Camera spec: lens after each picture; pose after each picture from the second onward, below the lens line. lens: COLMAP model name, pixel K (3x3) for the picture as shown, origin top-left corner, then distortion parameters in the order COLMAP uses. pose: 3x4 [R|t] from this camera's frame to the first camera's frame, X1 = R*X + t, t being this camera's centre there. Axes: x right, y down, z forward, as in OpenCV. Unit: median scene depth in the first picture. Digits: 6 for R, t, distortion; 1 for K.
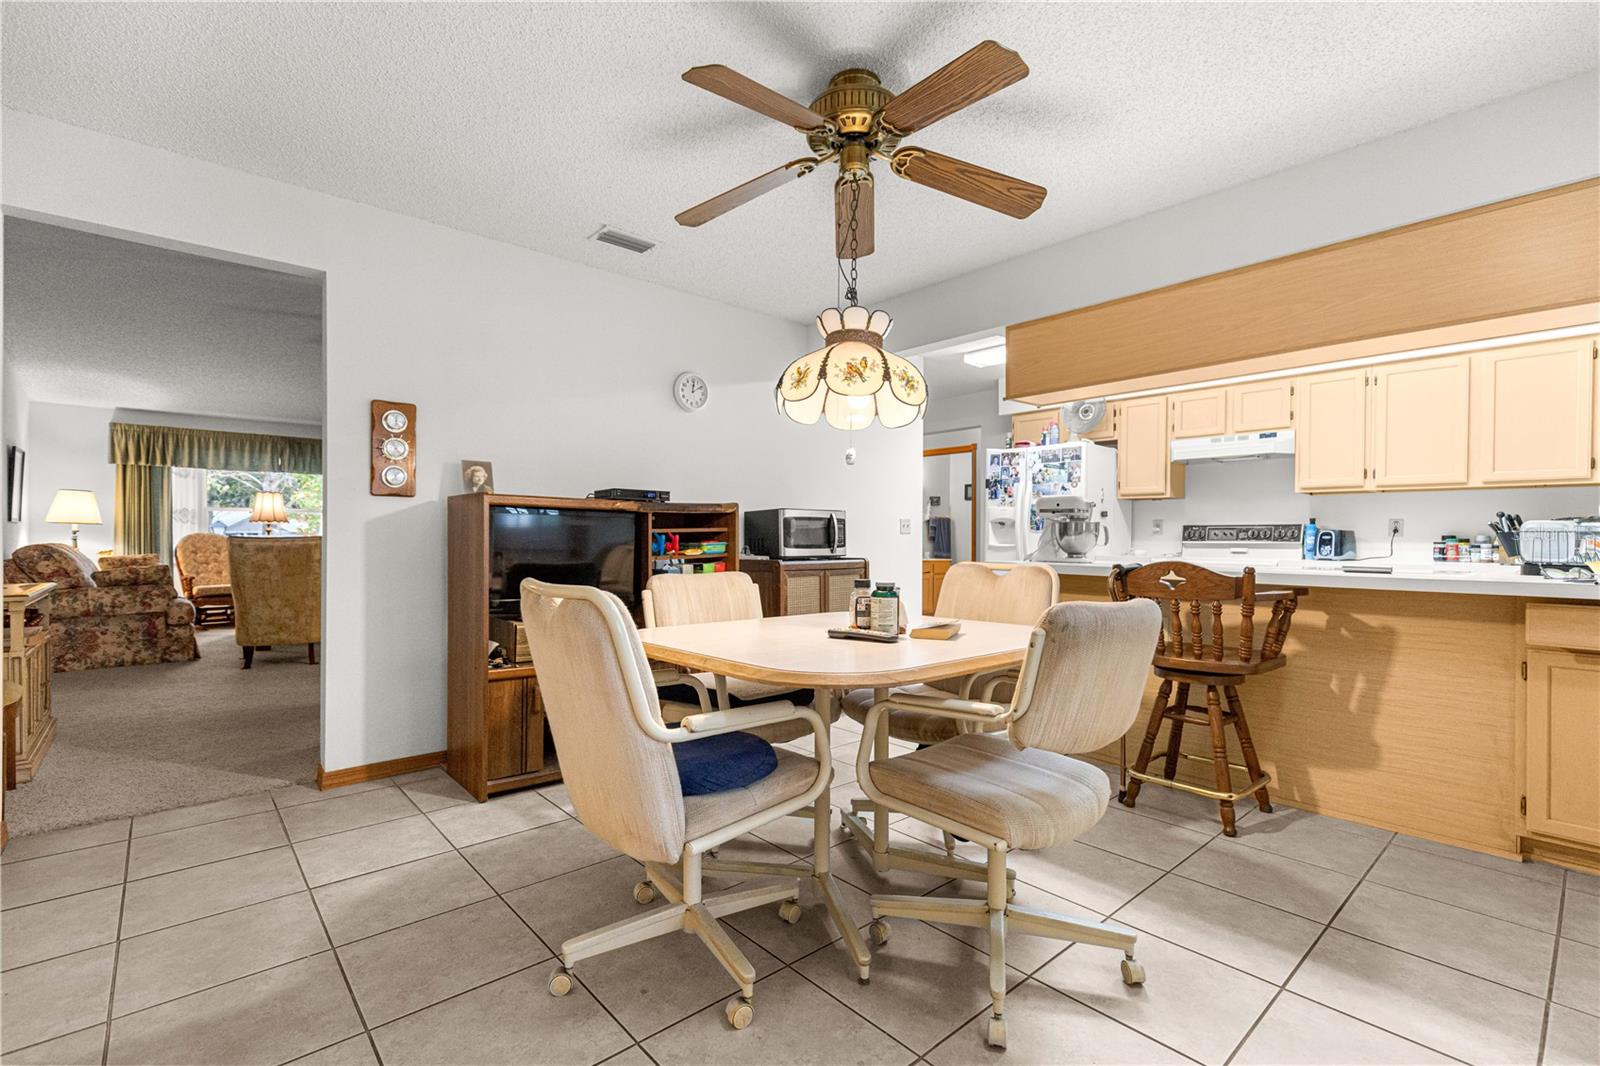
lens RADIAL K [[725.0, 0, 809.3], [0, 725.0, 534.5], [0, 0, 1]] dist [0.004286, -0.000352]
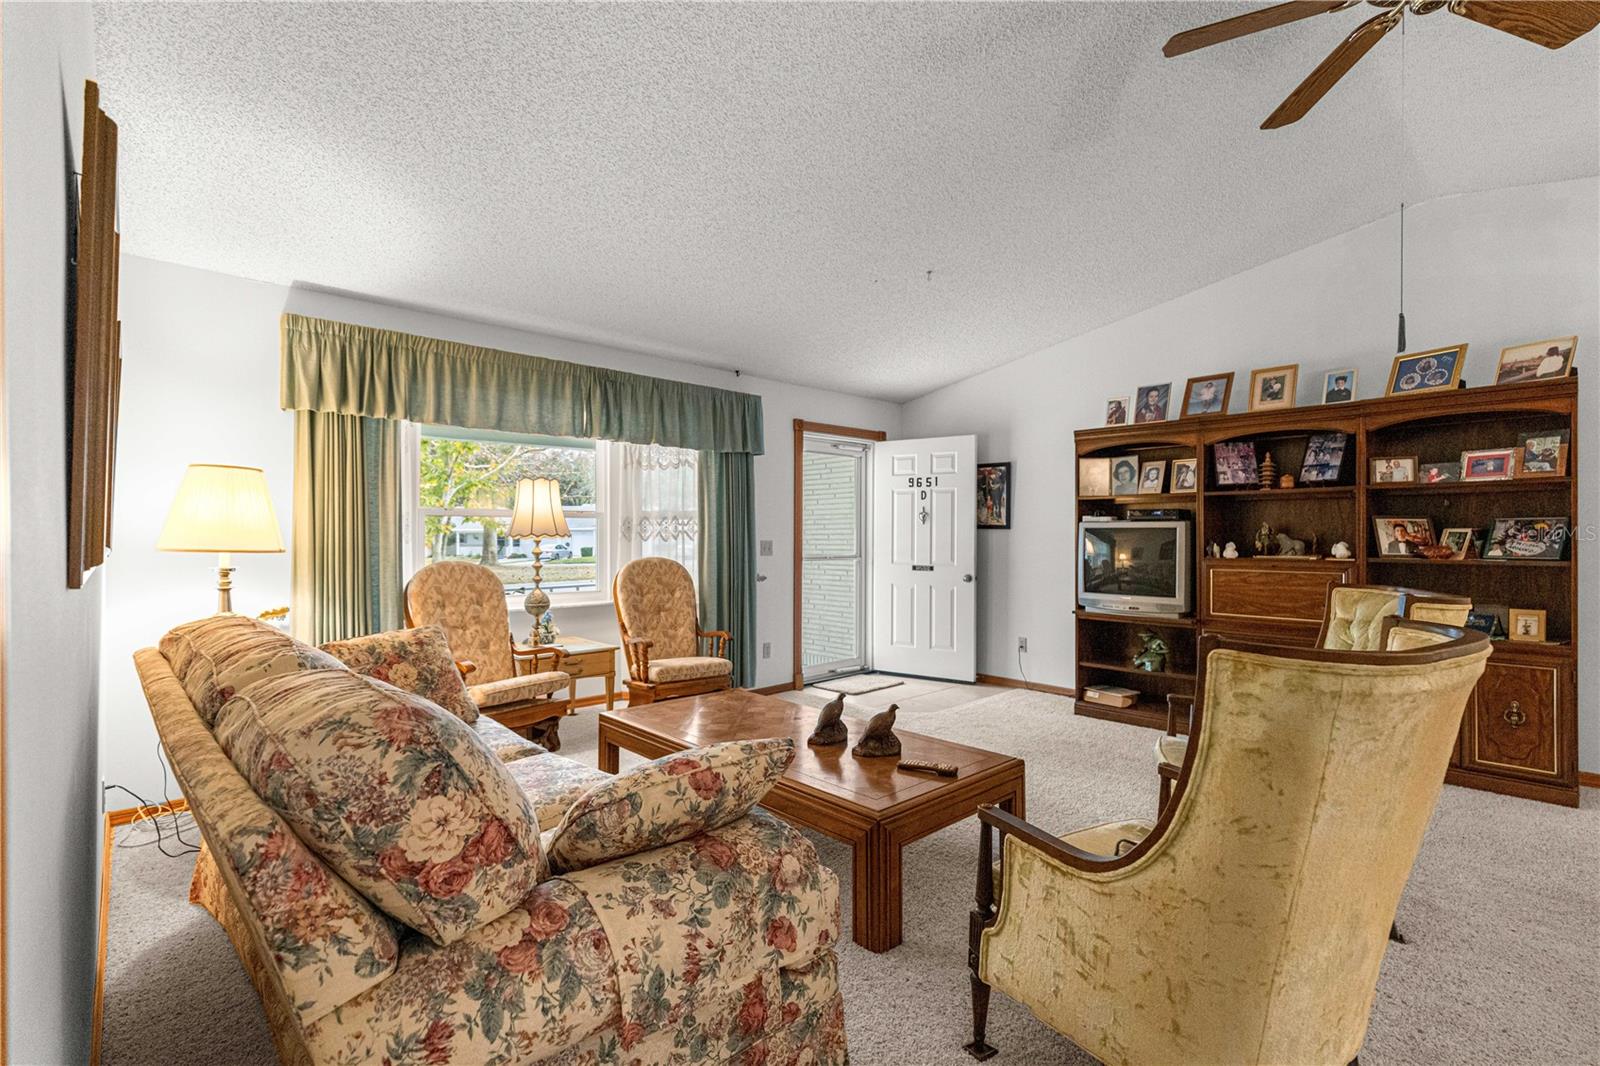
lens RADIAL K [[725.0, 0, 806.0], [0, 725.0, 532.4], [0, 0, 1]] dist [0.004286, -0.000352]
pose [[0.999564, -0.001617, 0.029467, -0.645902], [0.001646, 0.999998, -0.000988, -0.022138], [-0.029465, 0.001036, 0.999565, 0.544571]]
